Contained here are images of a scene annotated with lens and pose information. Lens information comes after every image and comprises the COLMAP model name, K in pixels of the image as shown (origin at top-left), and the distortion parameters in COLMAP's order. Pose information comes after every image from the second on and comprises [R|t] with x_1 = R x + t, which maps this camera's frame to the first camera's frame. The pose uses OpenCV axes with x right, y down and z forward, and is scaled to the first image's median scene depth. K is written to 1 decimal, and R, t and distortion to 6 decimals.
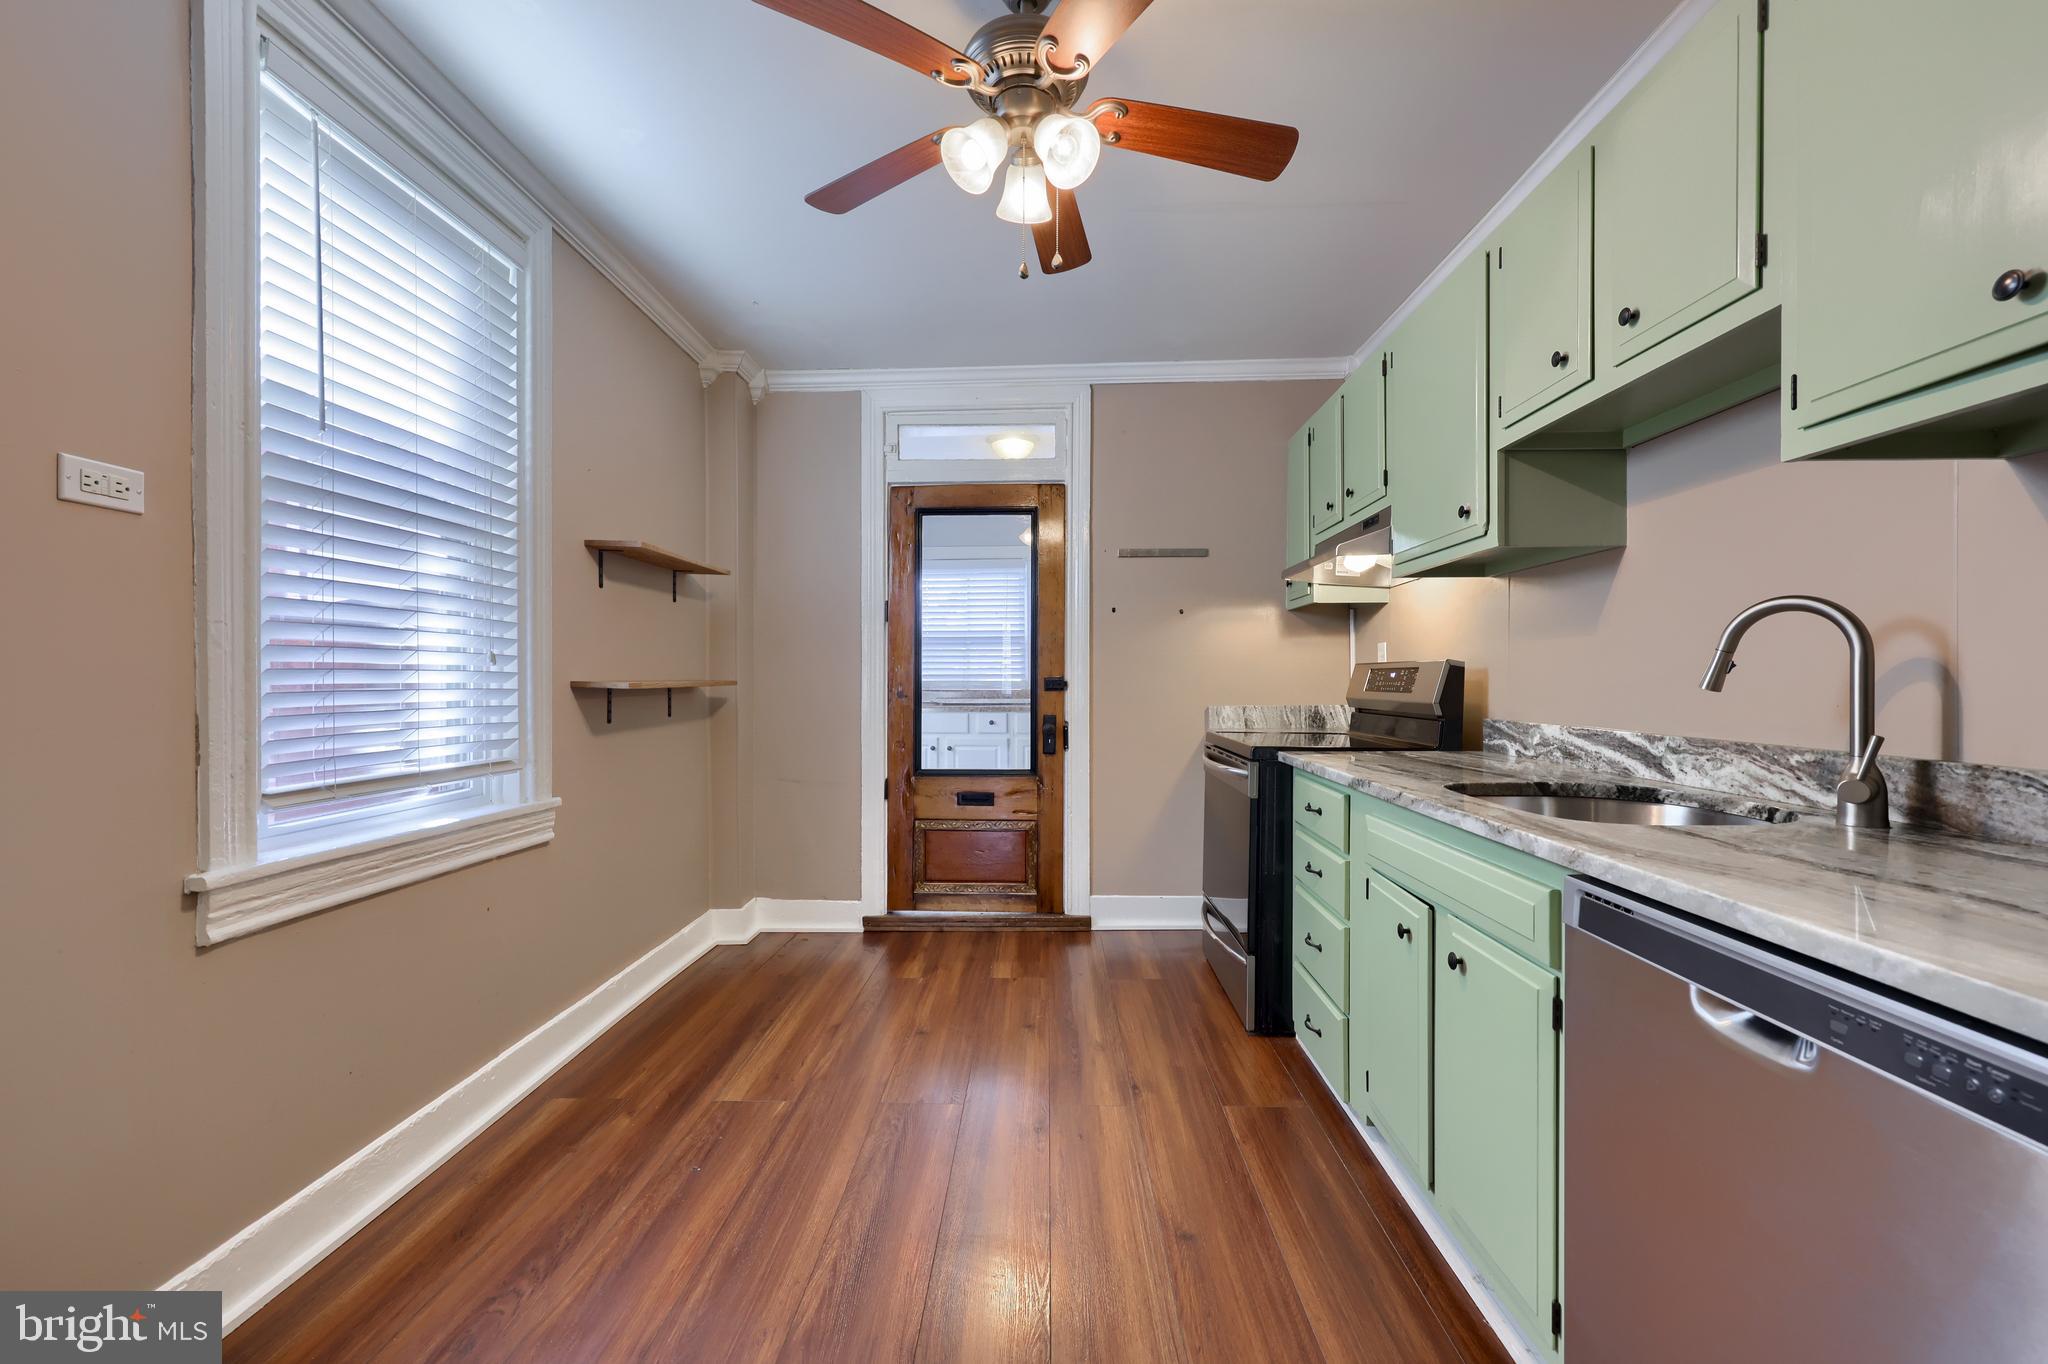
lens RADIAL K [[819.4, 0, 1021.5], [0, 819.4, 685.0], [0, 0, 1]] dist [0.000457, -0.000311]
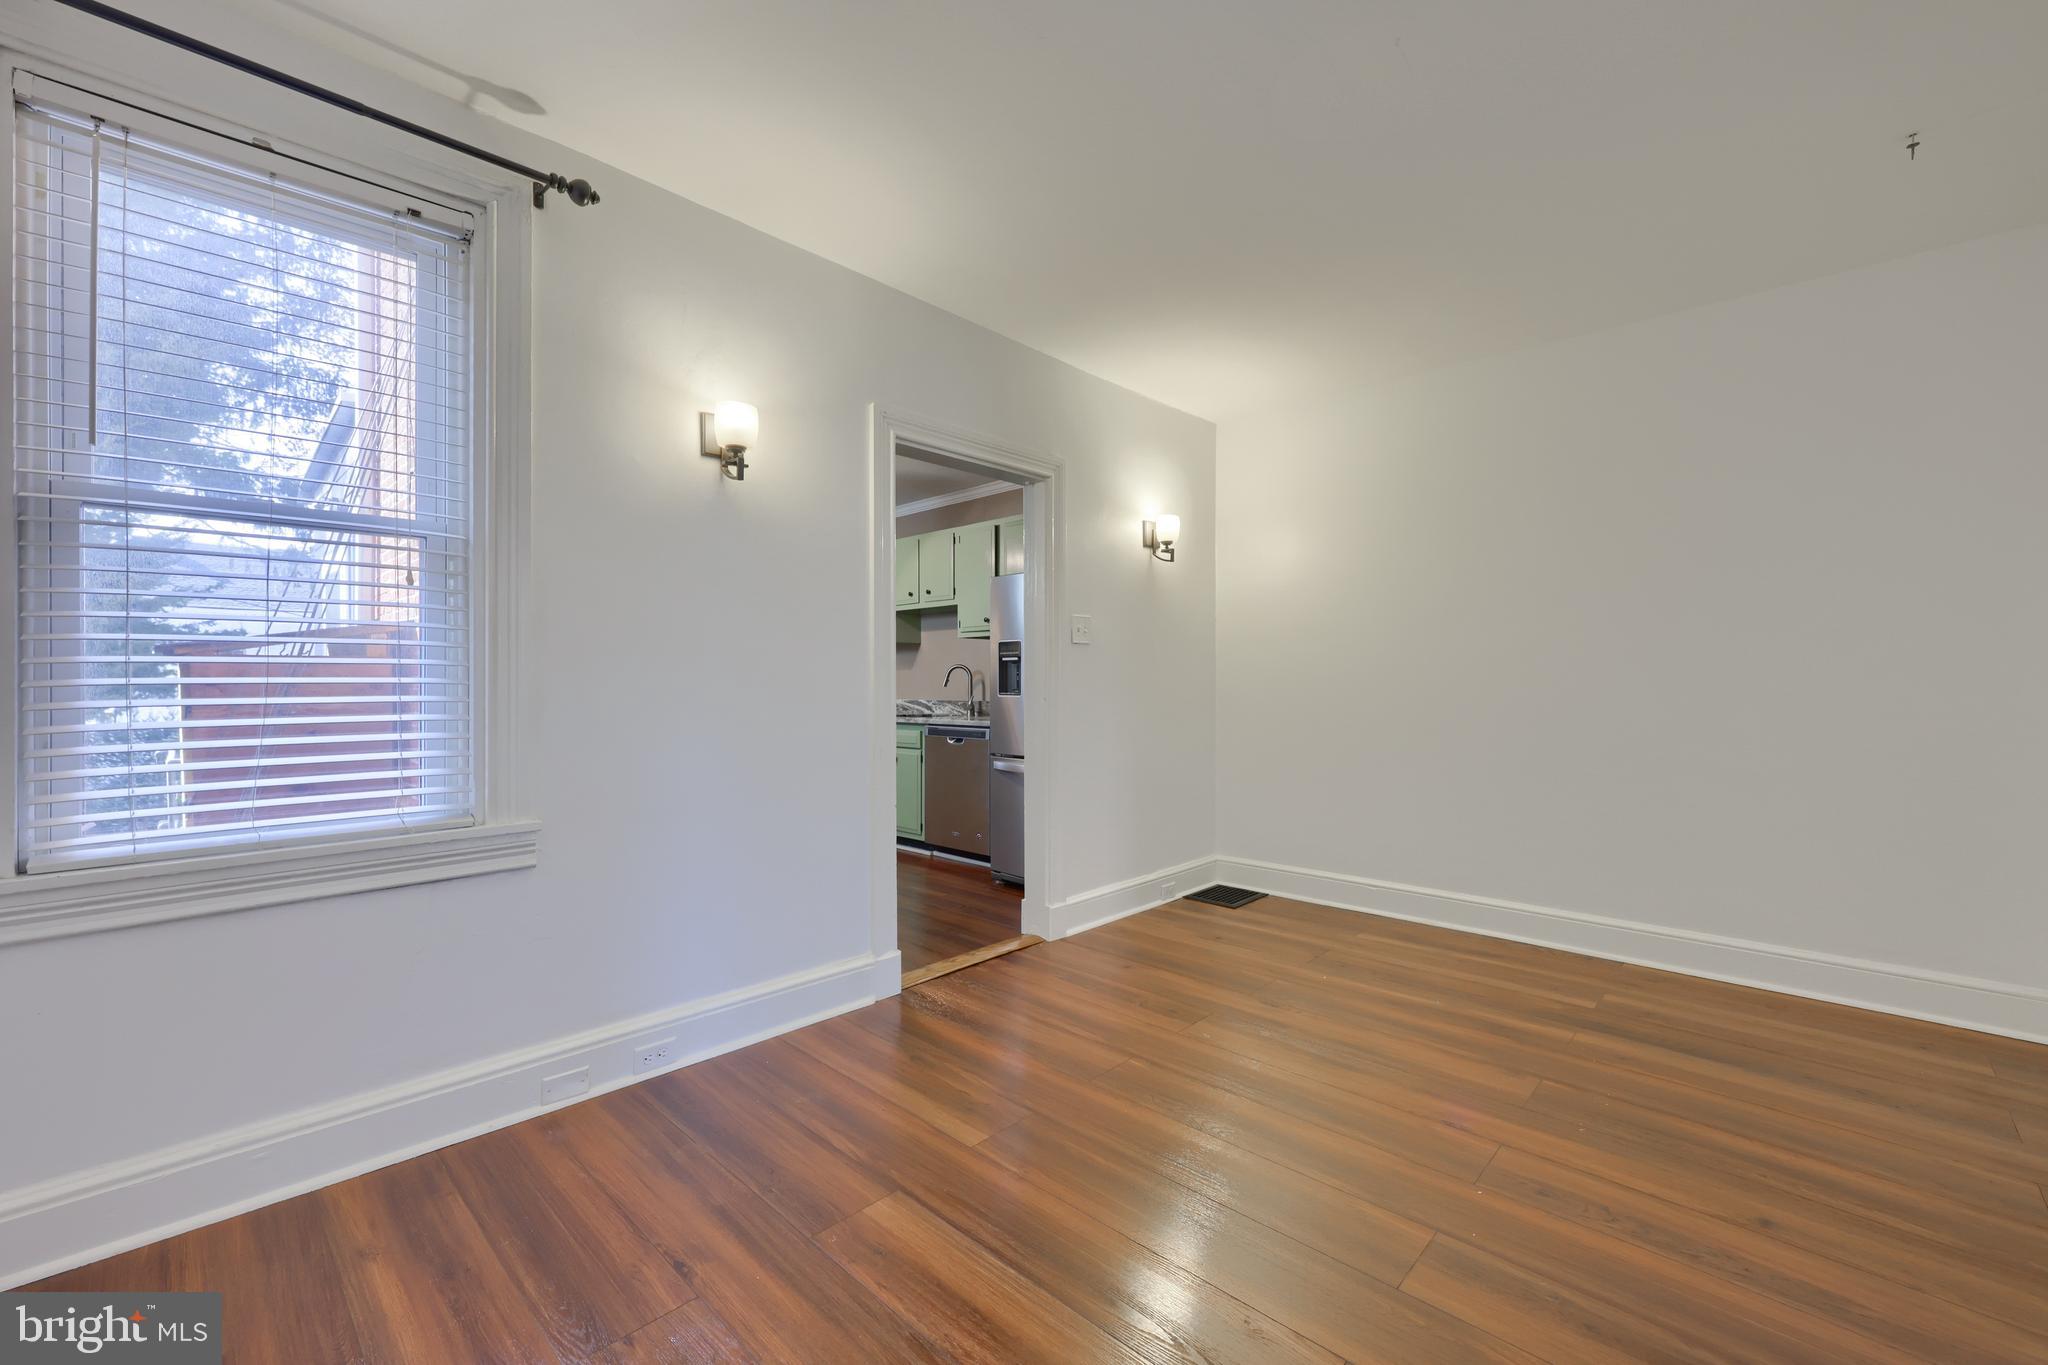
lens RADIAL K [[819.4, 0, 1025.1], [0, 819.4, 676.6], [0, 0, 1]] dist [0.000457, -0.000311]
pose [[0.664943, 0.005907, 0.746871, -1.432036], [0.009186, 0.999828, -0.016086, 0.019419], [-0.746838, 0.017557, 0.664774, -1.486874]]
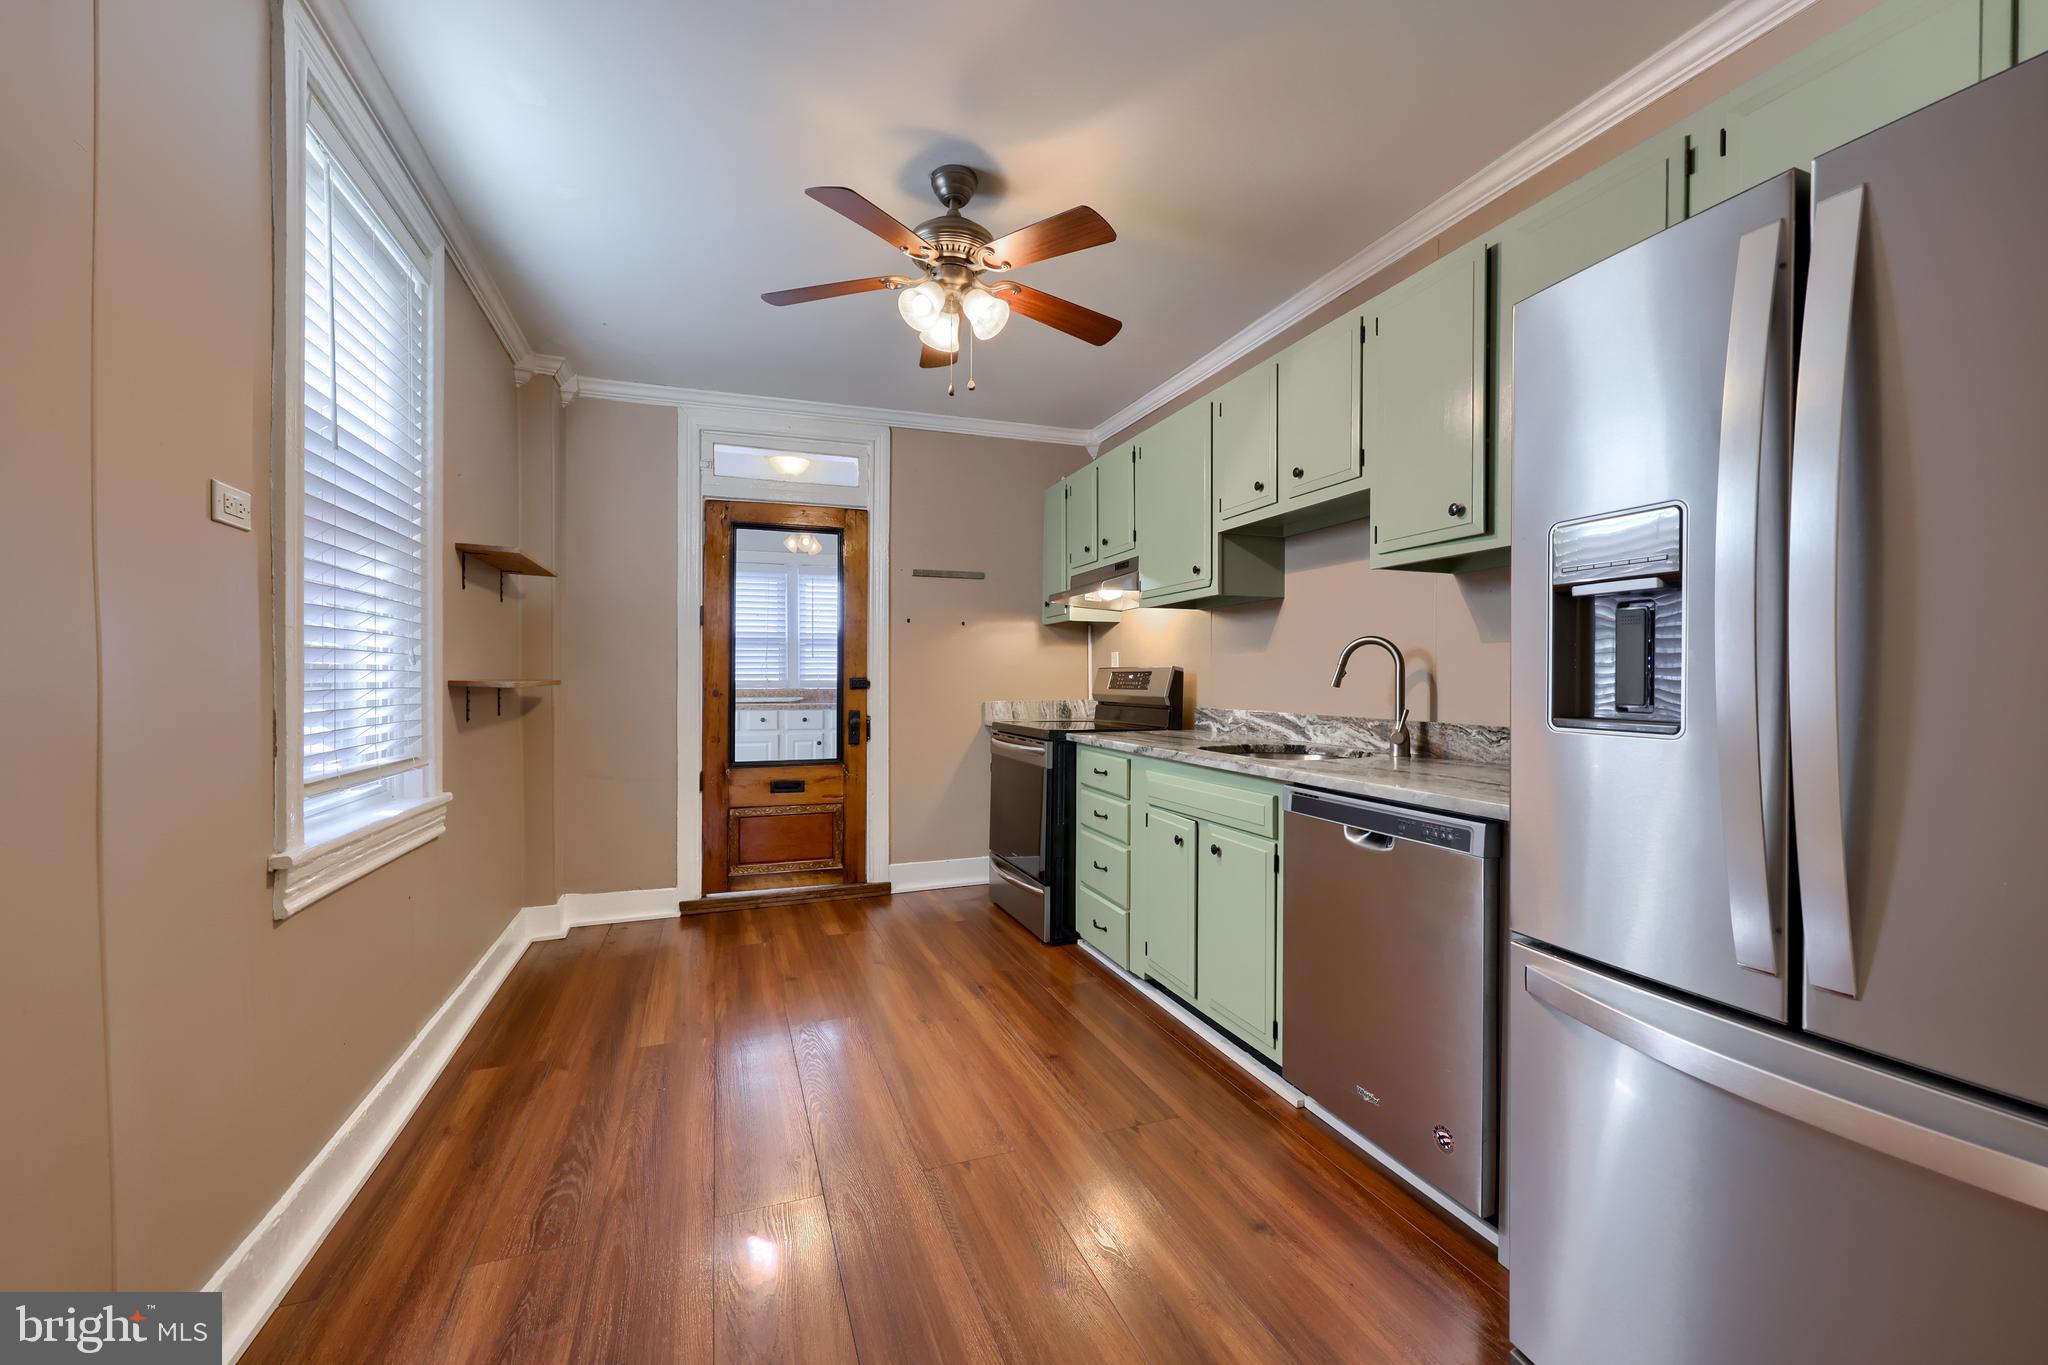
lens RADIAL K [[819.4, 0, 1030.0], [0, 819.4, 687.2], [0, 0, 1]] dist [0.000457, -0.000311]
pose [[0.922492, -0.001688, 0.386012, -0.346199], [0.000396, 0.999994, 0.003425, 0.000701], [-0.386015, -0.003007, 0.922488, -0.294512]]
